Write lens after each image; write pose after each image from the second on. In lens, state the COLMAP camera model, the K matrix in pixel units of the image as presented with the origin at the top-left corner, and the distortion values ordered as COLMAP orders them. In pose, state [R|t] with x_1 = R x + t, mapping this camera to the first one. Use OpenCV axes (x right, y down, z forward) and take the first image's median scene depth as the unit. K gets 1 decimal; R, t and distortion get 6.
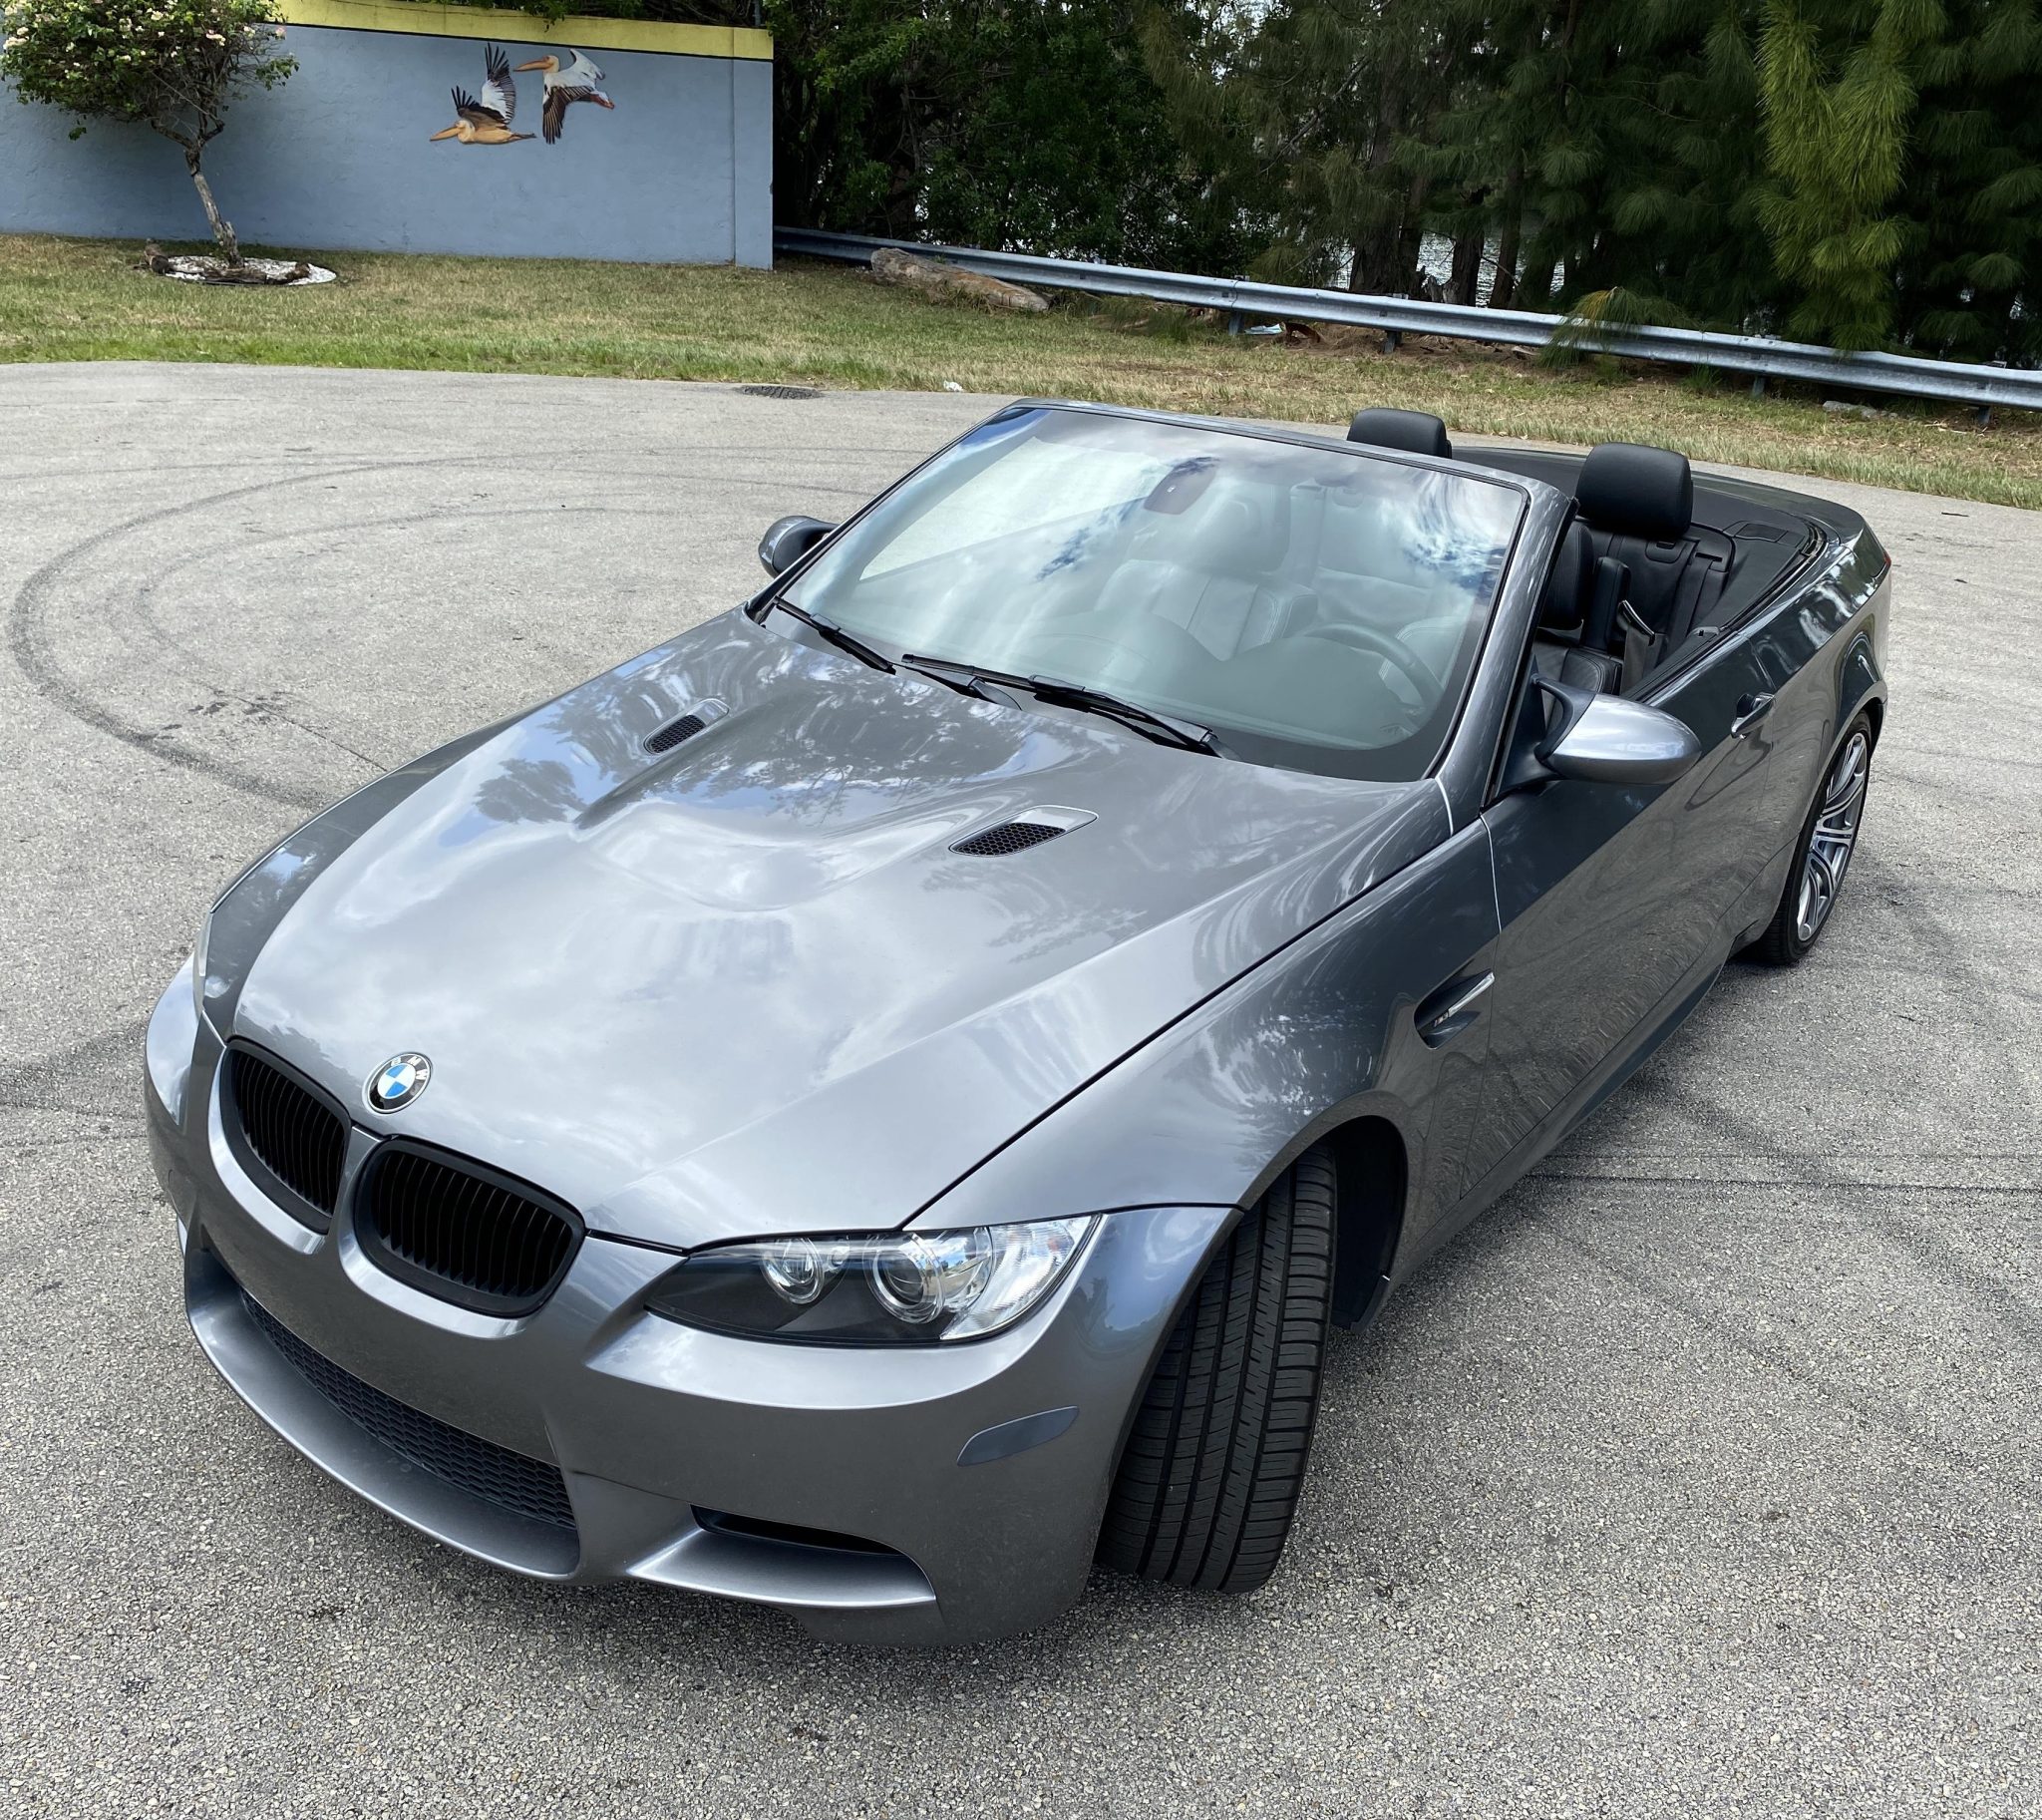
lens RADIAL K [[1908.7, 0, 1061.6], [0, 1908.7, 956.6], [0, 0, 1]] dist [0.009405, 0.012150]
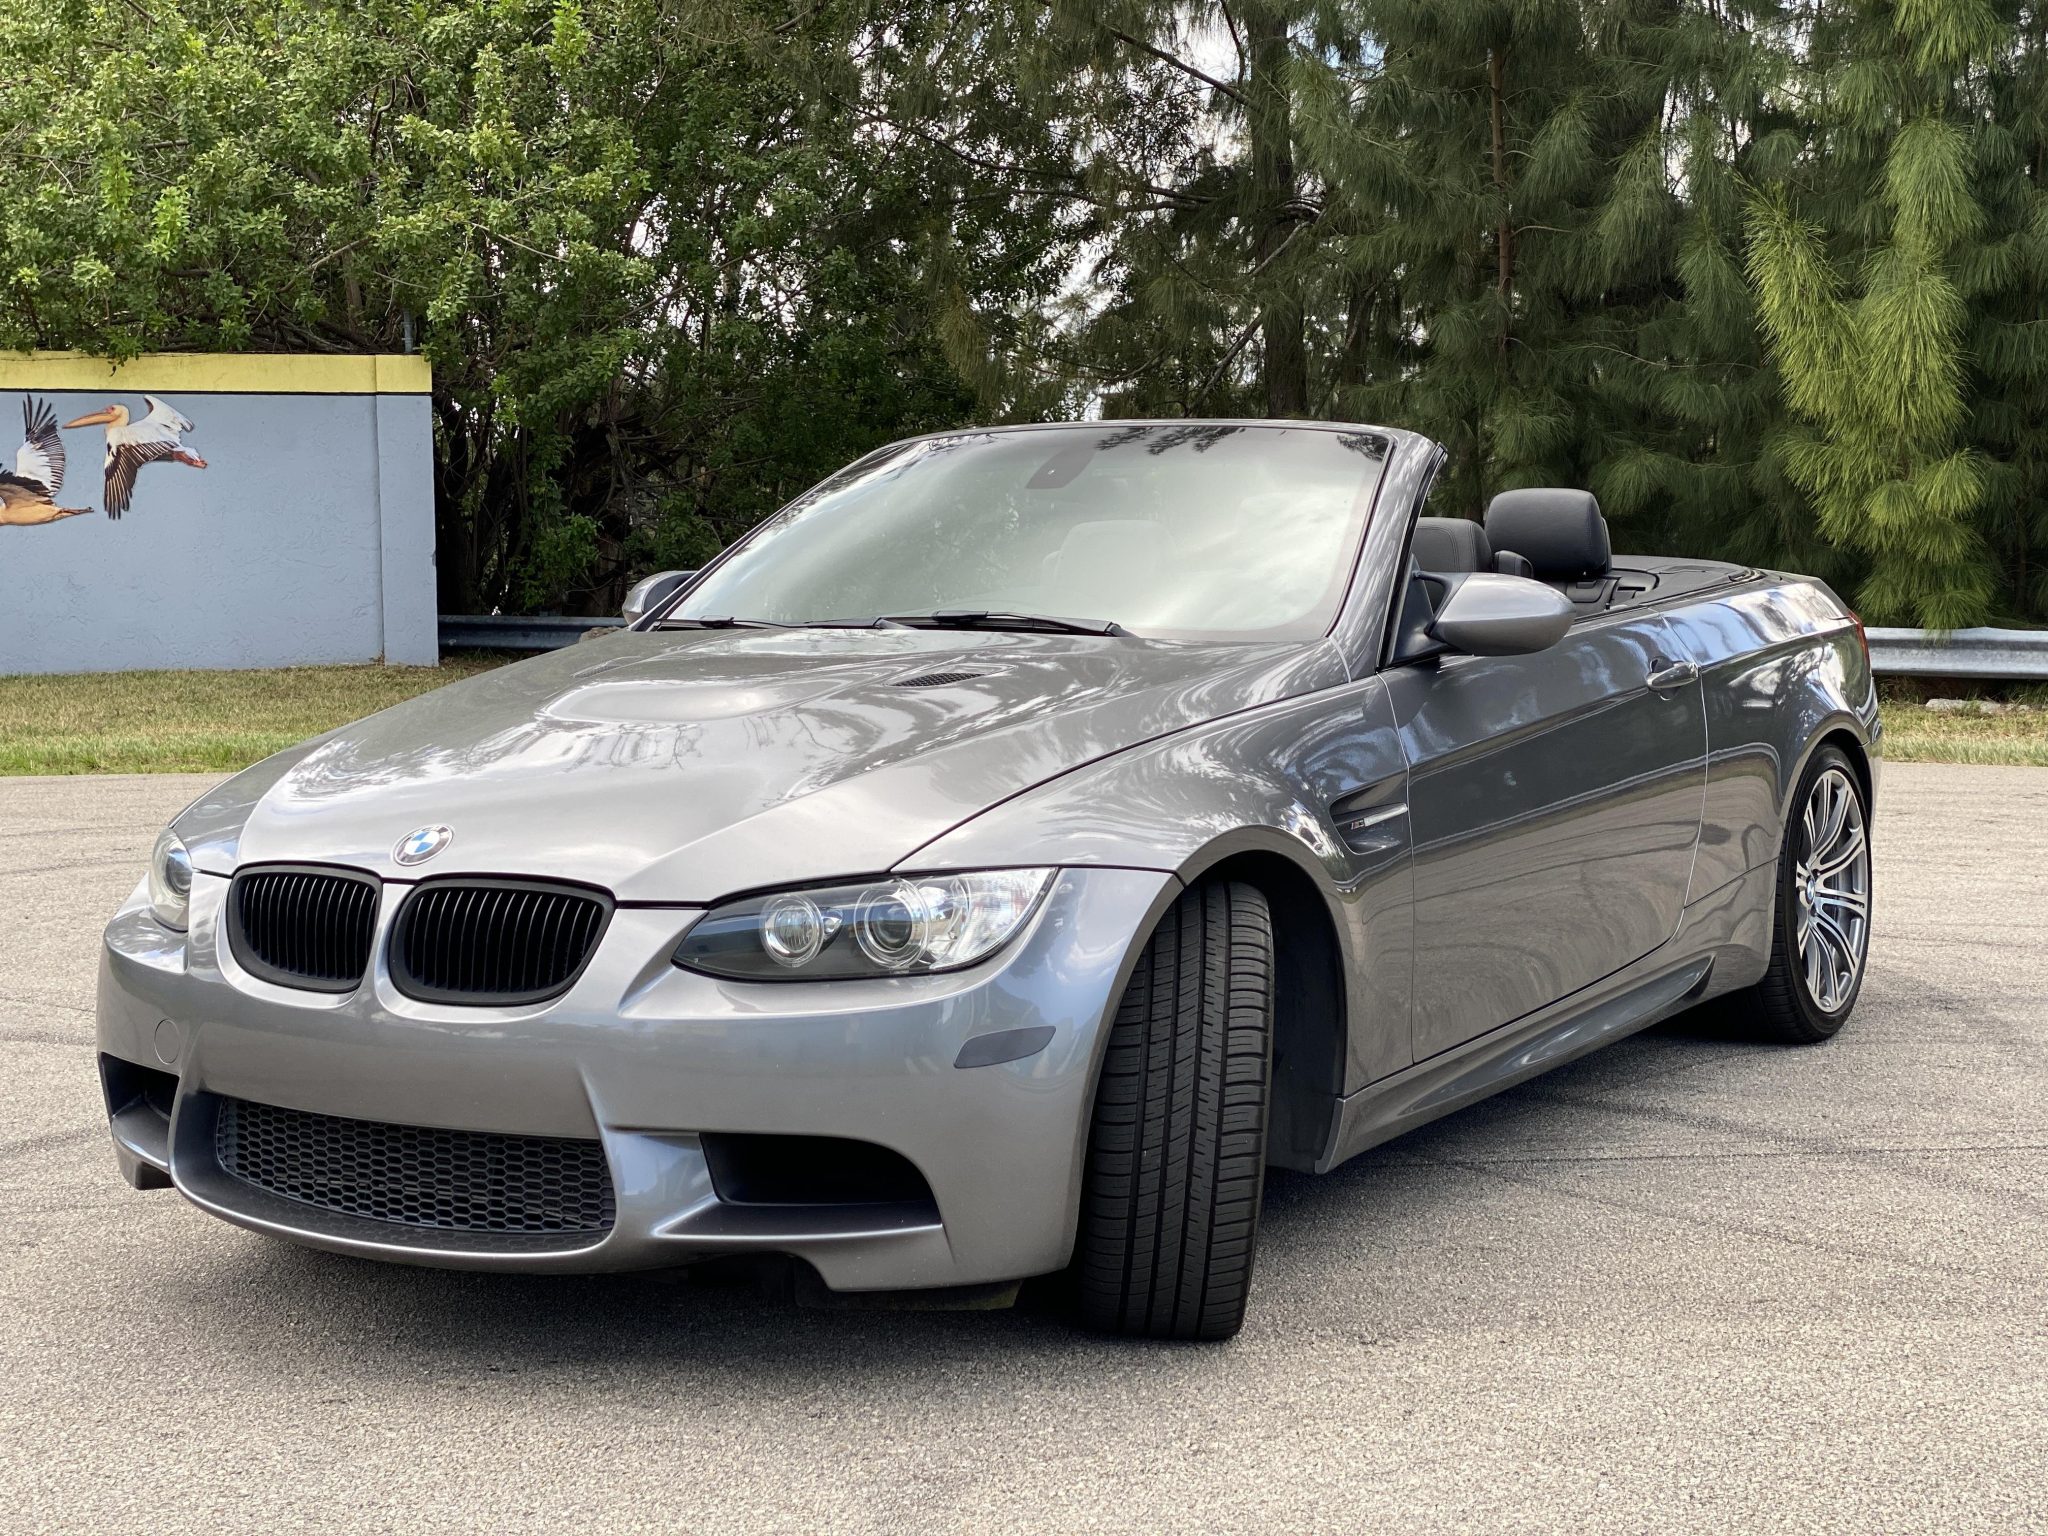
lens RADIAL K [[3083.5, 0, 1024.0], [0, 3083.5, 768.0], [0, 0, 1]] dist [0.212238, -0.477349]
pose [[0.995137, -0.077519, 0.060775, -0.012823], [0.092995, 0.942779, -0.320188, 0.079424], [-0.032477, 0.324282, 0.945403, -0.092962]]
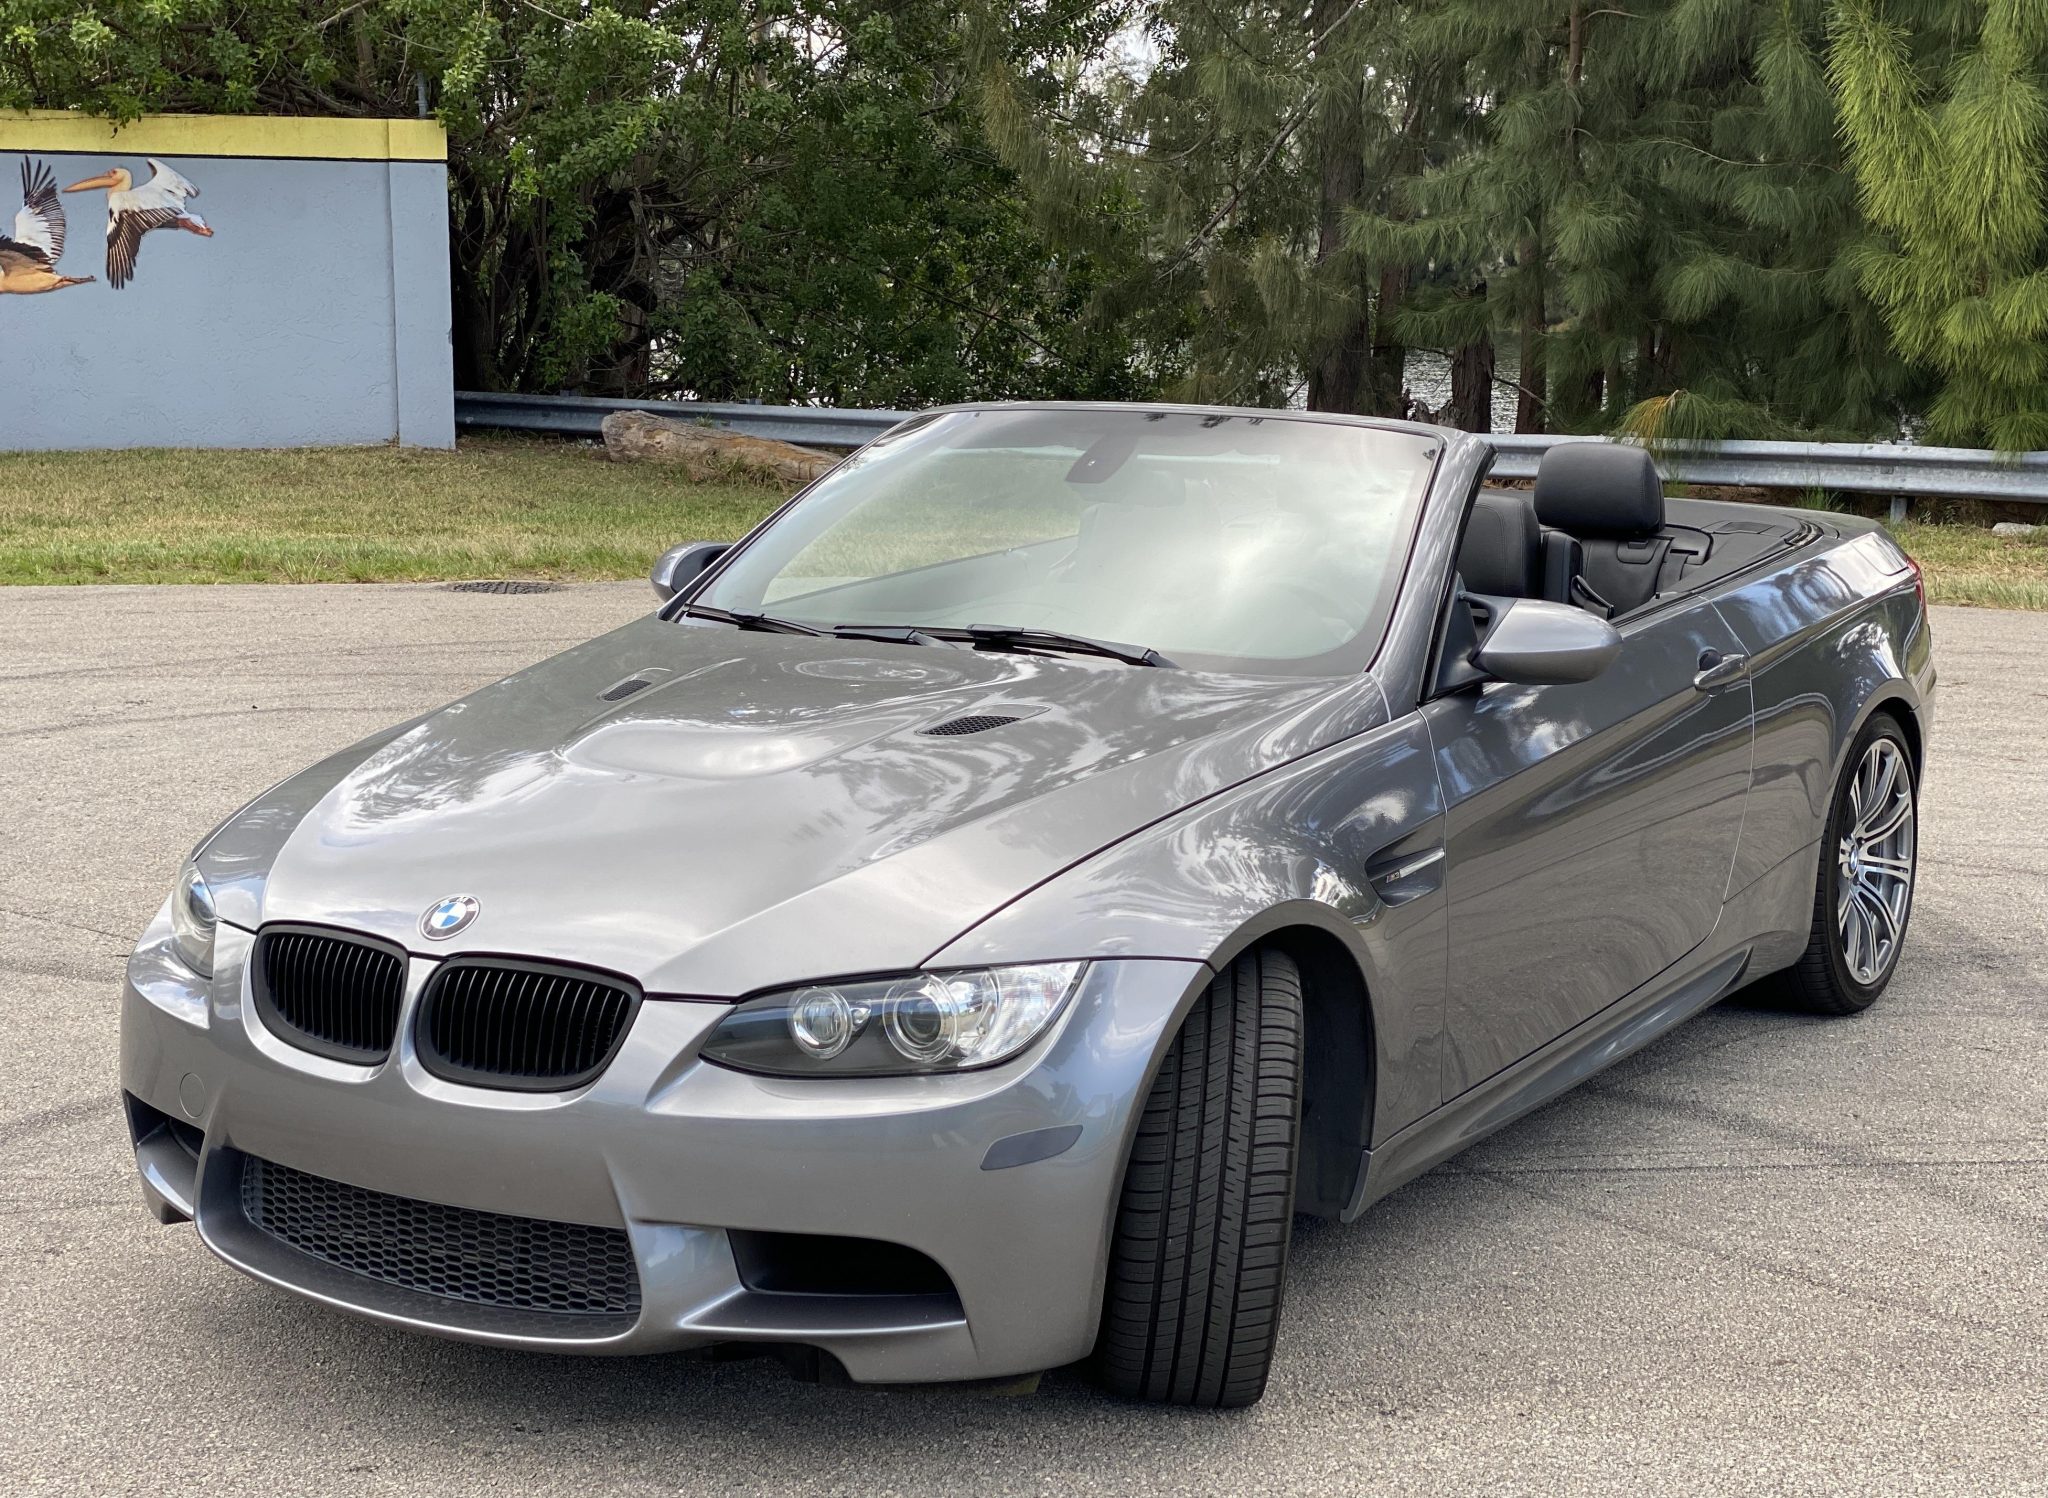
lens RADIAL K [[3179.0, 0, 1060.9], [0, 3179.0, 808.6], [0, 0, 1]] dist [0.216306, -0.495160]
pose [[0.996376, -0.064915, 0.054966, -0.011228], [0.075995, 0.969640, -0.232427, 0.057733], [-0.038210, 0.235761, 0.971060, -0.104310]]
